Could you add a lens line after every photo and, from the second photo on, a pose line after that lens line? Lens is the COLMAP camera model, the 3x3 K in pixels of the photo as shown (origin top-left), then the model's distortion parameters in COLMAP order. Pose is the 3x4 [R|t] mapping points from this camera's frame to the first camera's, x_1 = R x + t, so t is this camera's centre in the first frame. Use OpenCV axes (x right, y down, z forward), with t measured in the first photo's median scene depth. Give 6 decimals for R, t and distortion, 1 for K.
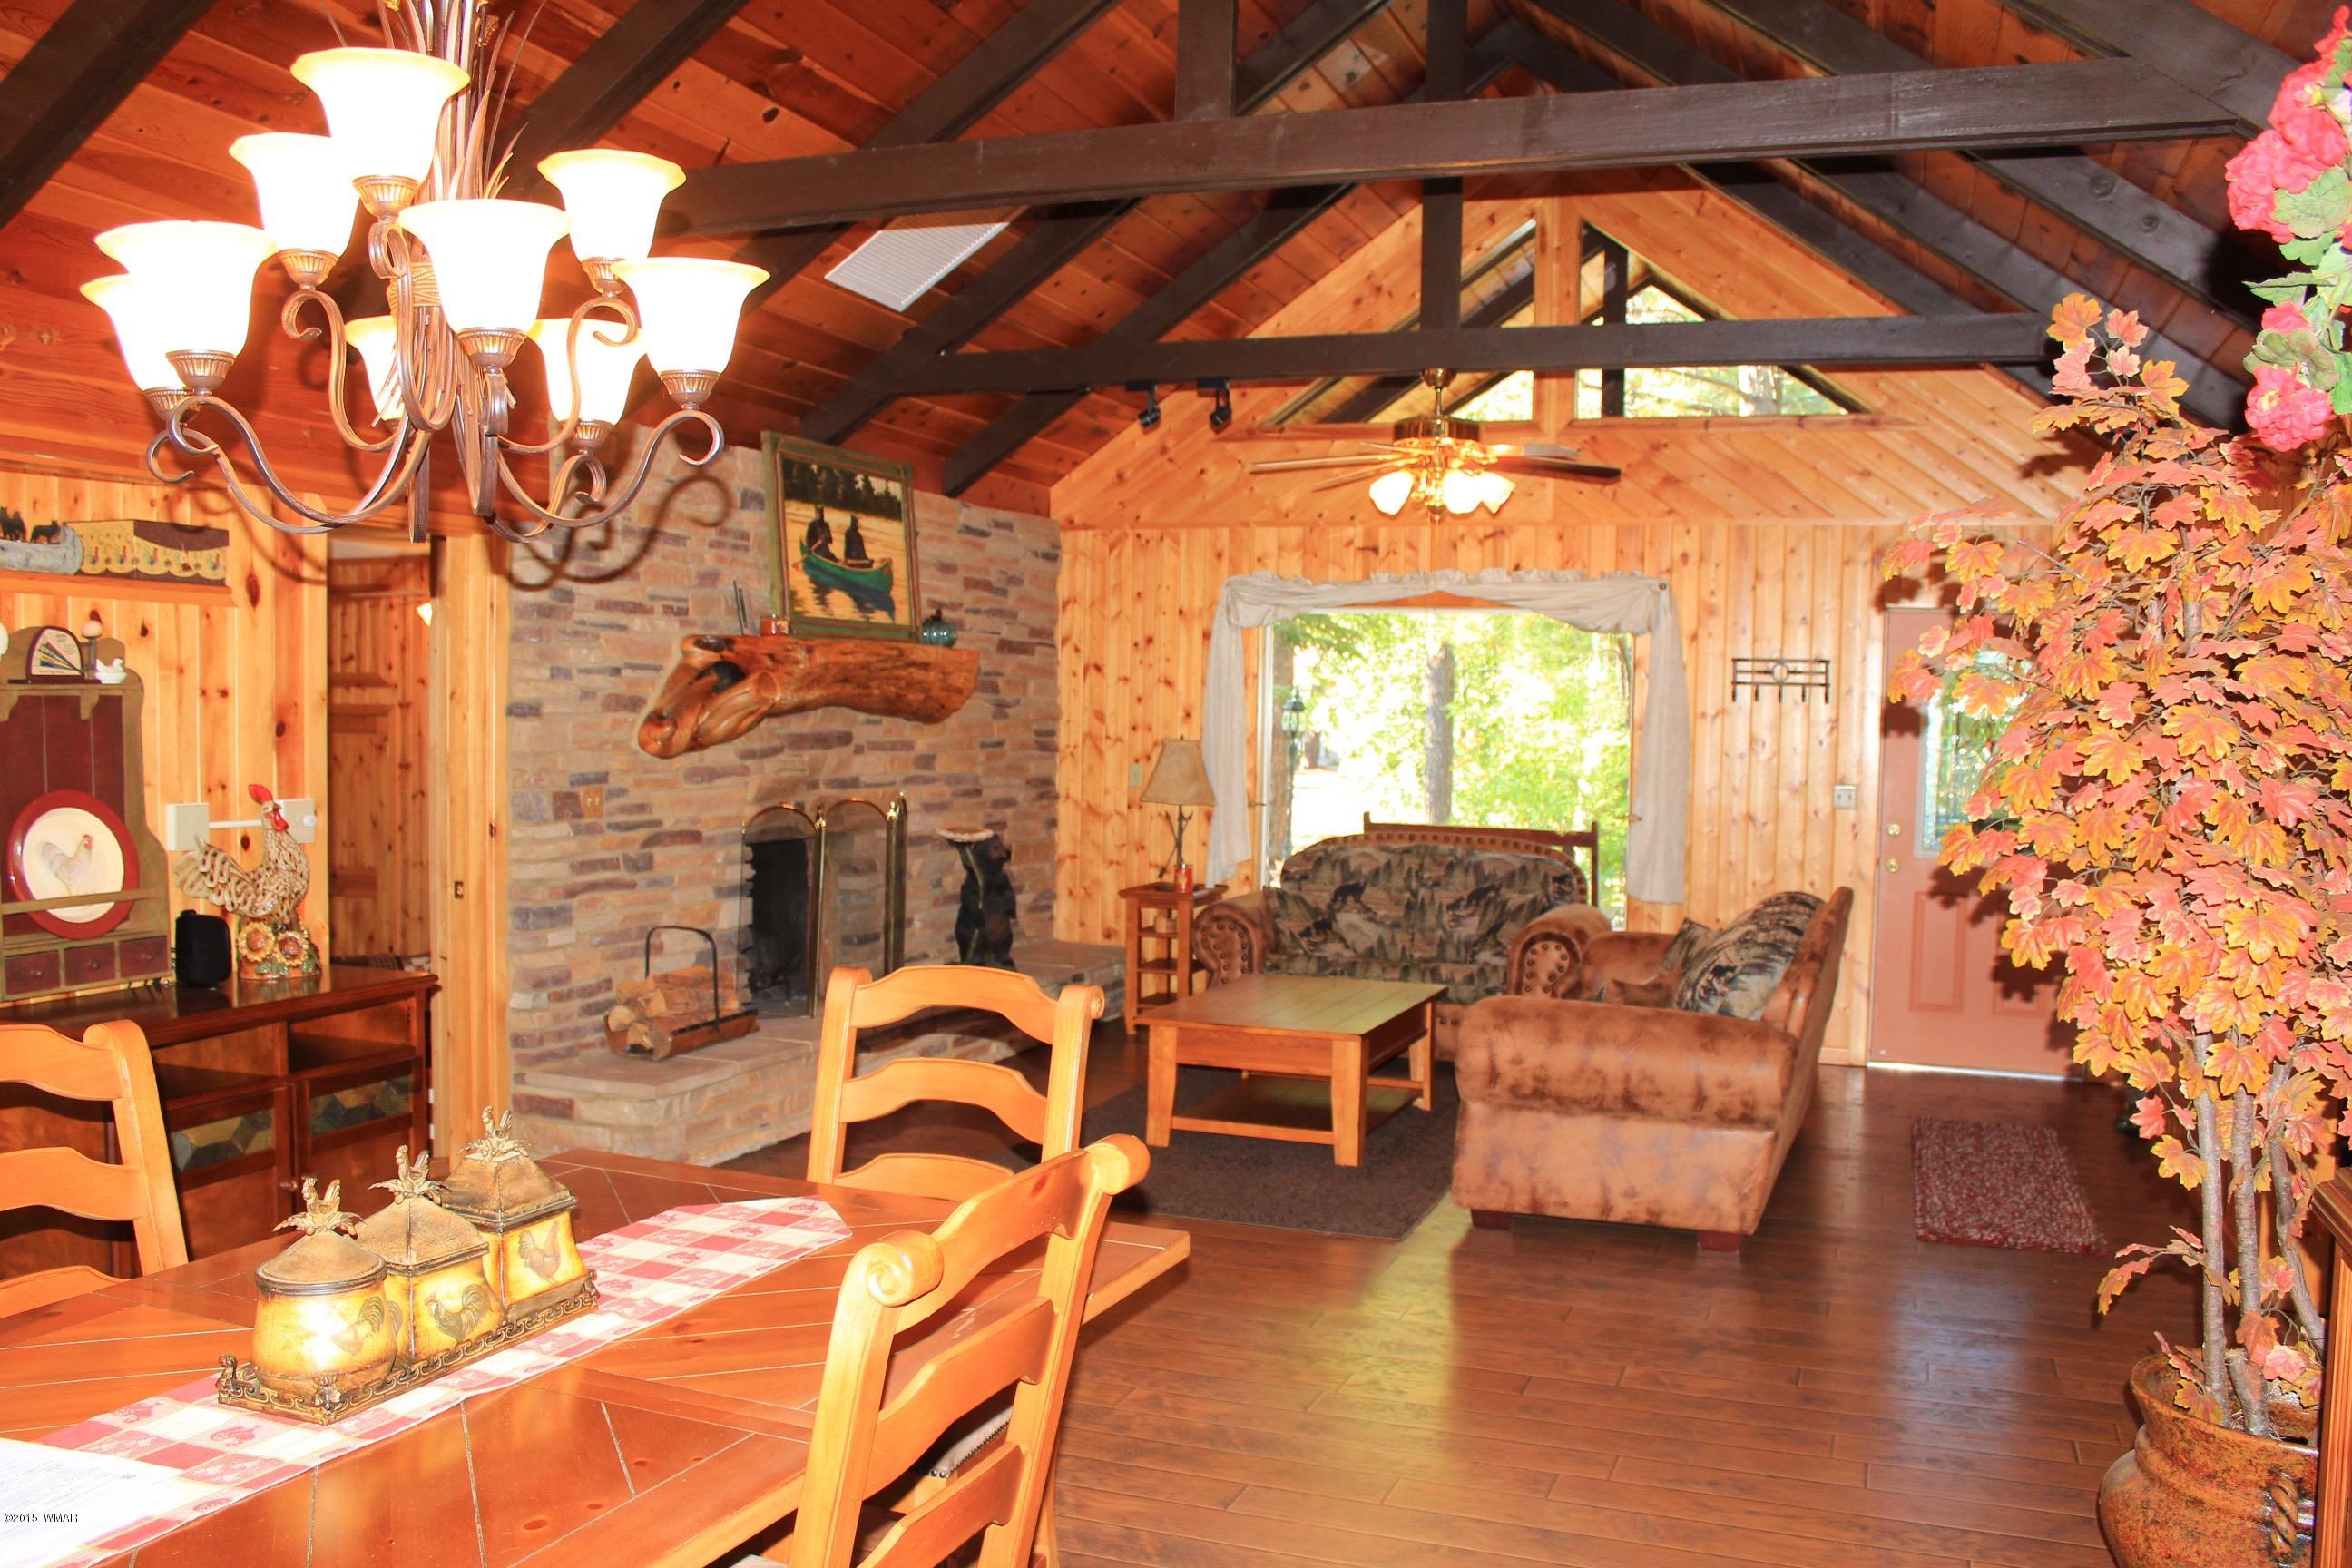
lens RADIAL K [[1949.8, 0, 1167.4], [0, 1949.8, 808.9], [0, 0, 1]] dist [-0.162735, 0.148797]
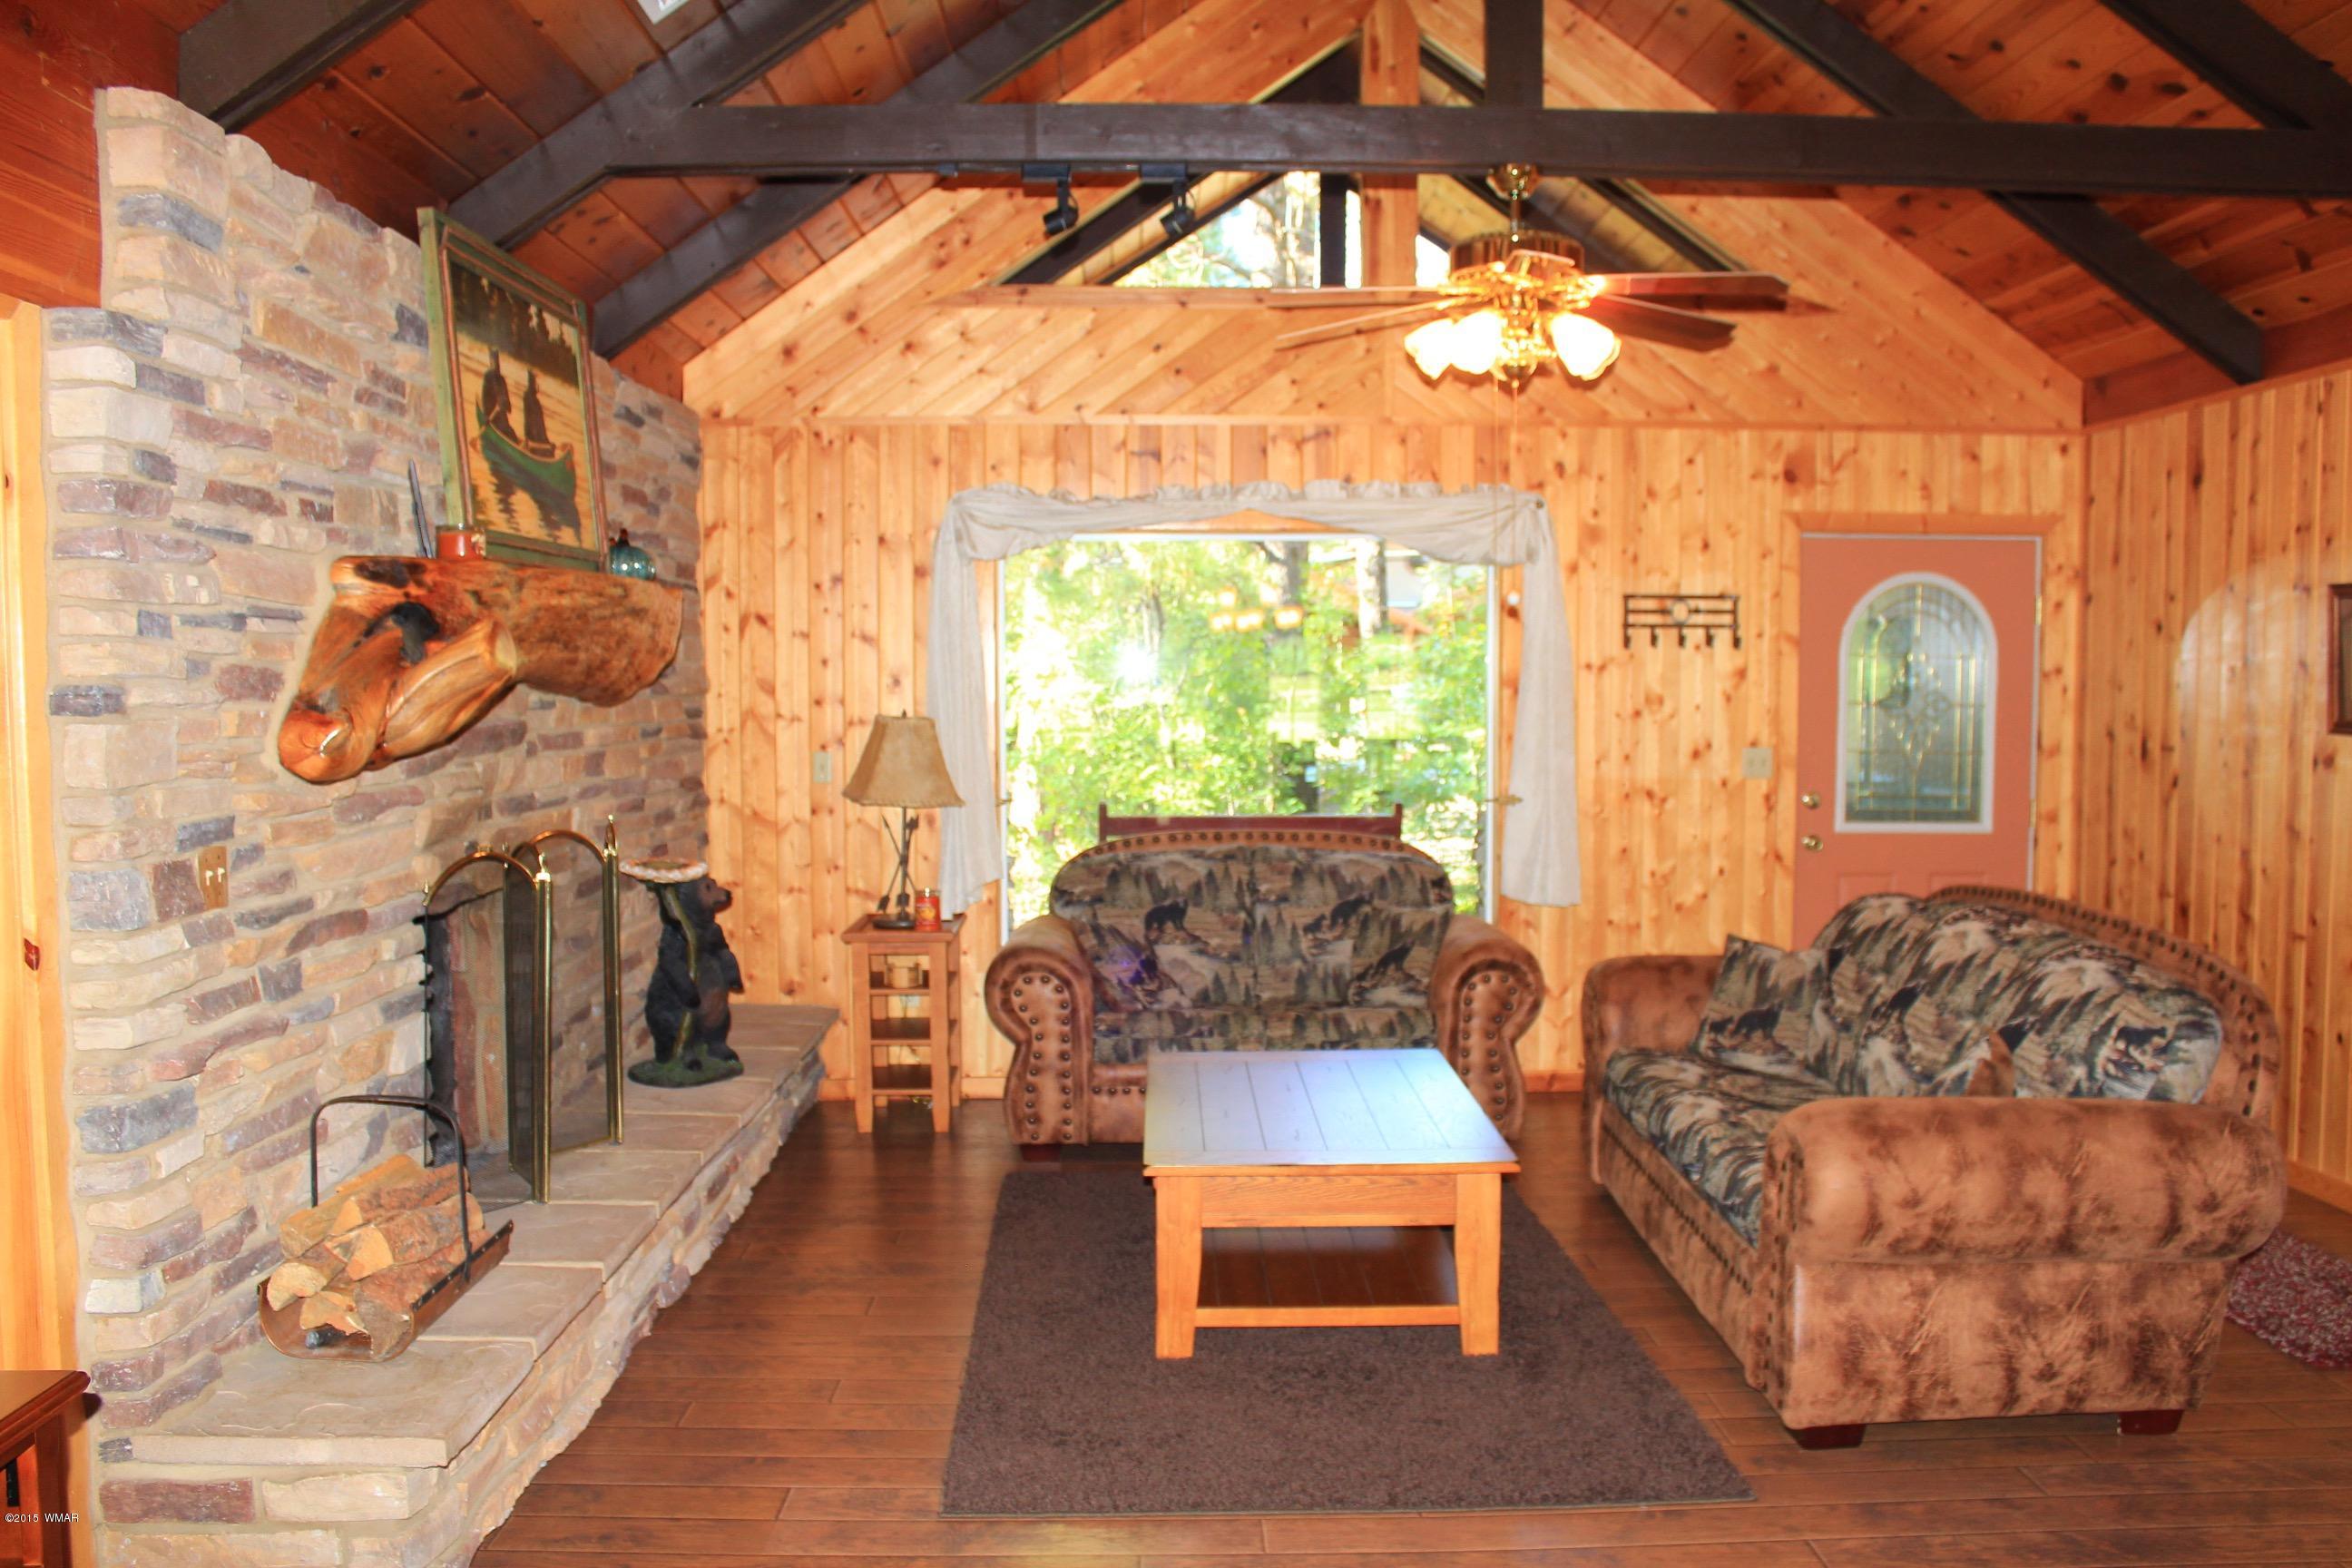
lens RADIAL K [[1949.8, 0, 1173.4], [0, 1949.8, 813.2], [0, 0, 1]] dist [-0.162735, 0.148797]
pose [[0.929032, -0.047178, 0.366979, -0.209095], [0.039030, 0.998800, 0.029595, -0.021773], [-0.367935, -0.013171, 0.929758, 0.374757]]
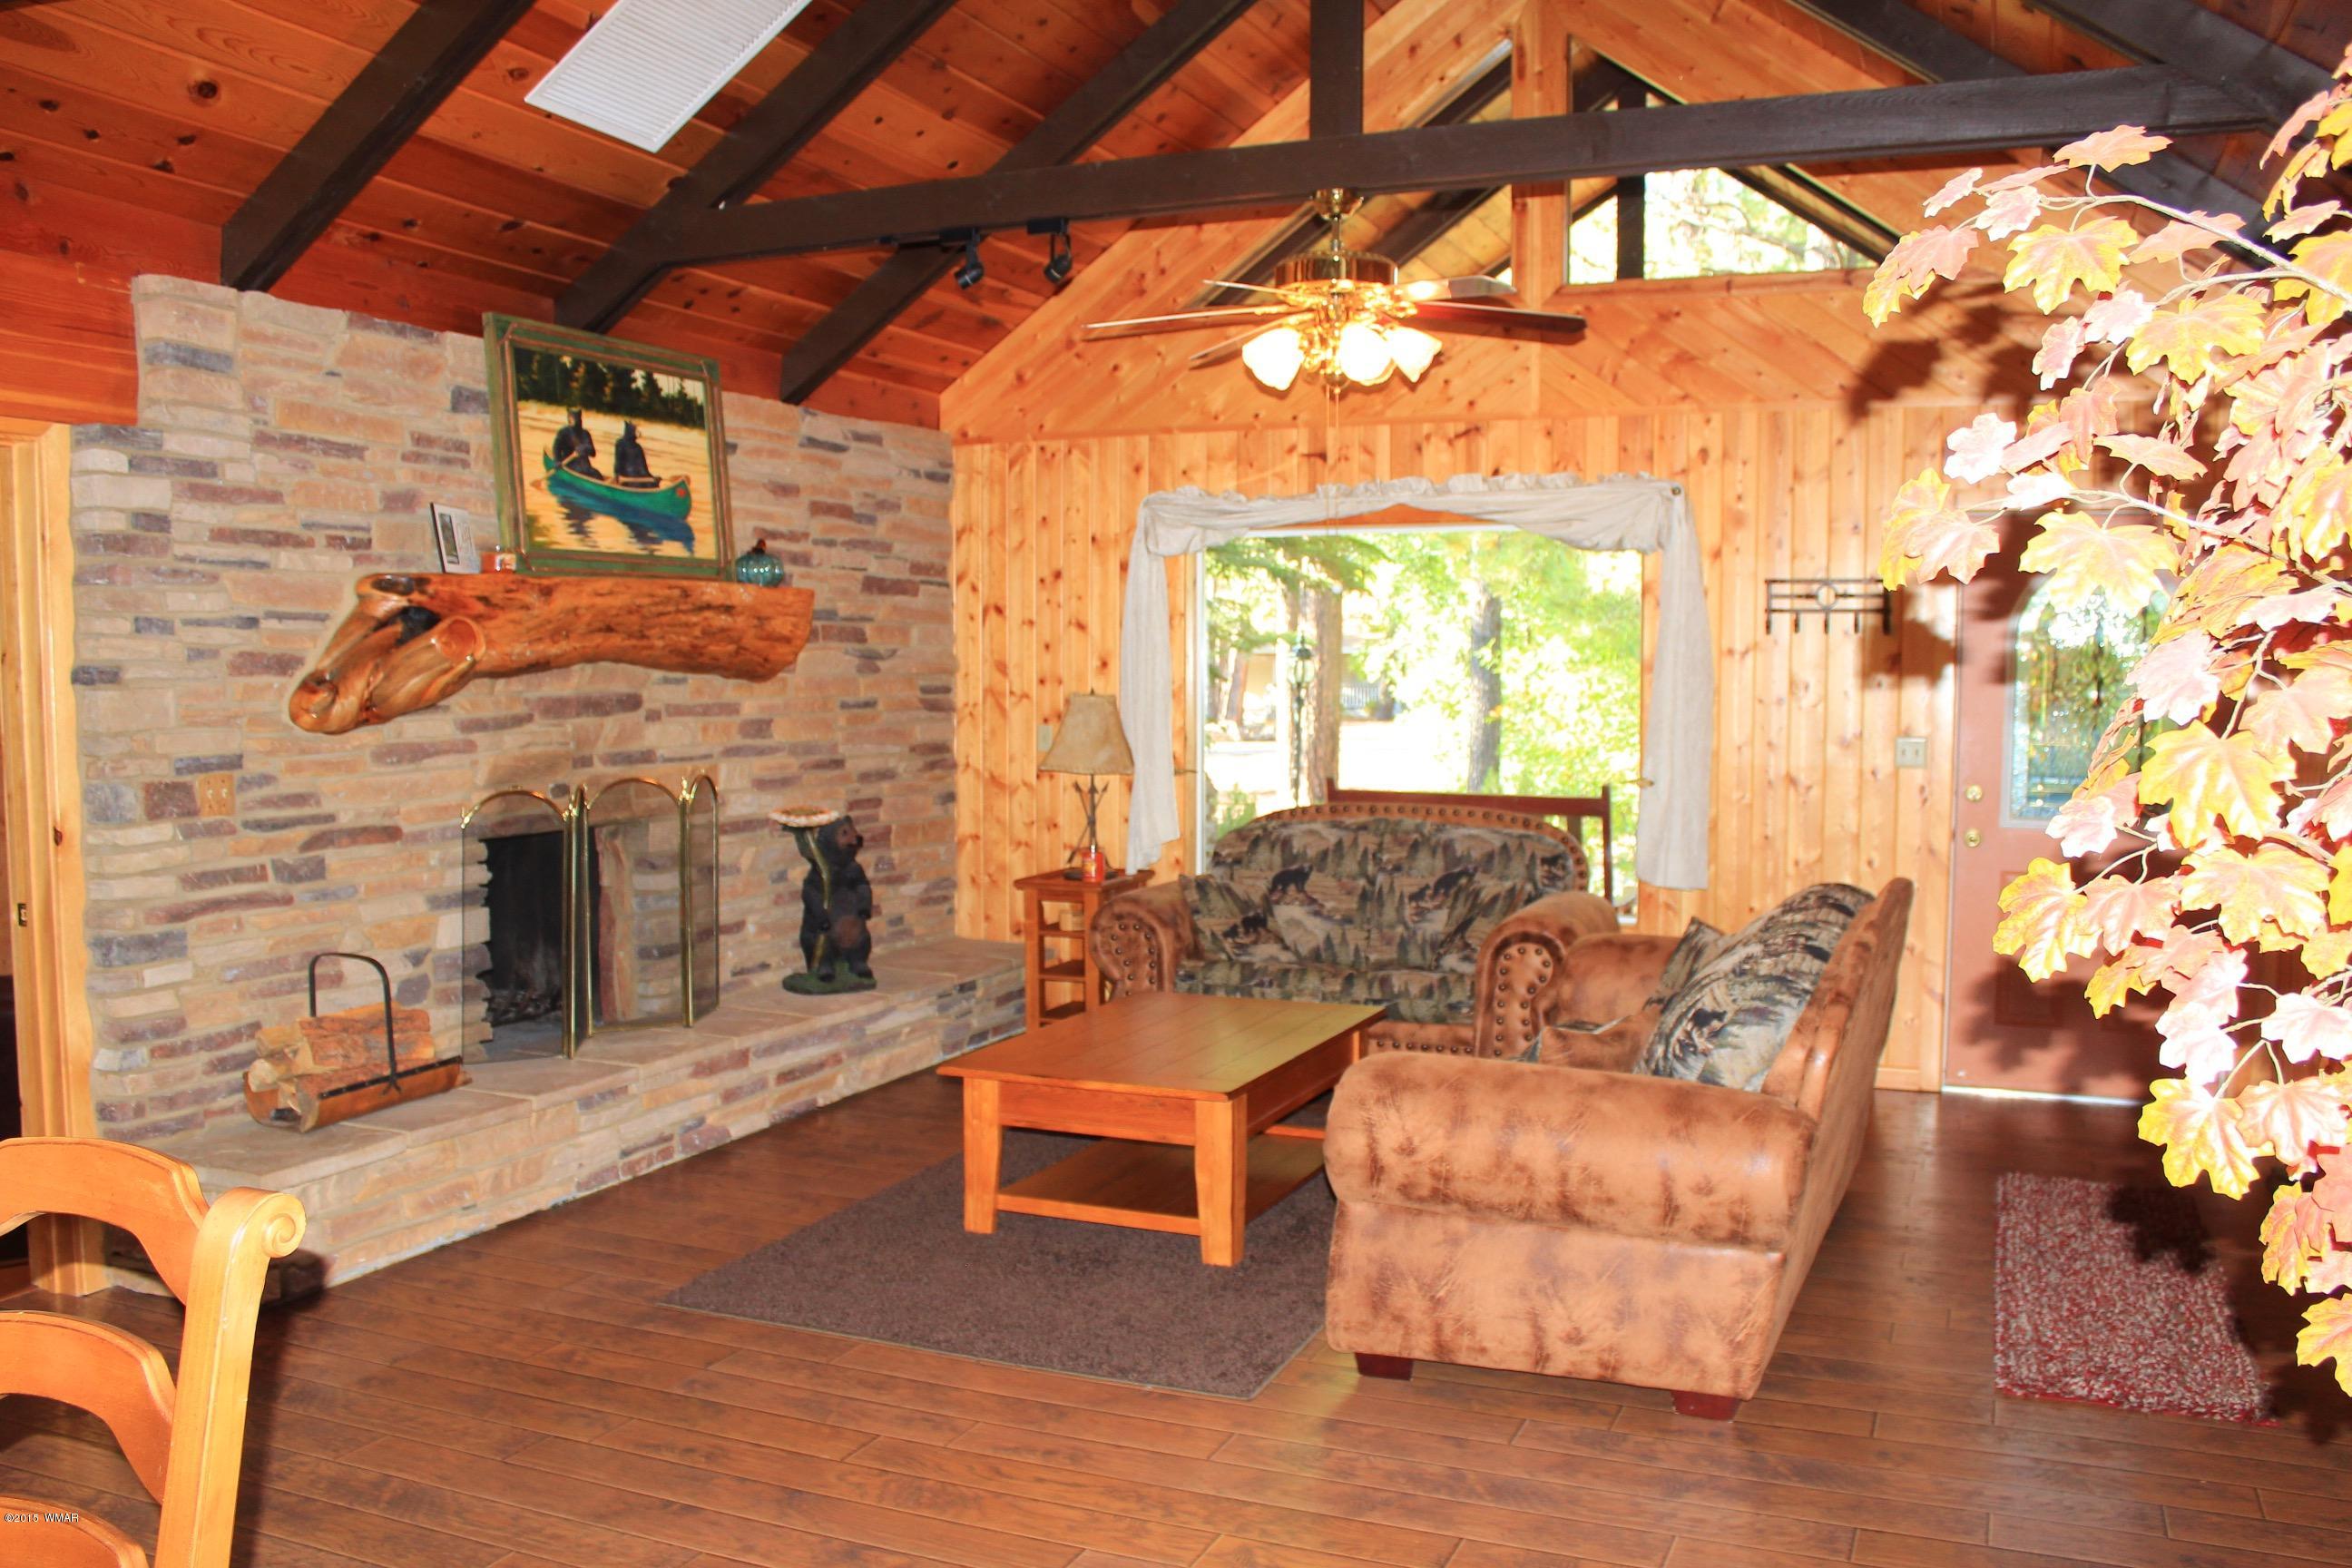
lens RADIAL K [[1949.8, 0, 1168.6], [0, 1949.8, 811.9], [0, 0, 1]] dist [-0.162735, 0.148797]
pose [[0.998778, -0.015982, -0.046758, 0.097299], [0.017155, 0.999545, 0.024793, -0.007381], [0.046341, -0.025565, 0.998598, 0.229044]]
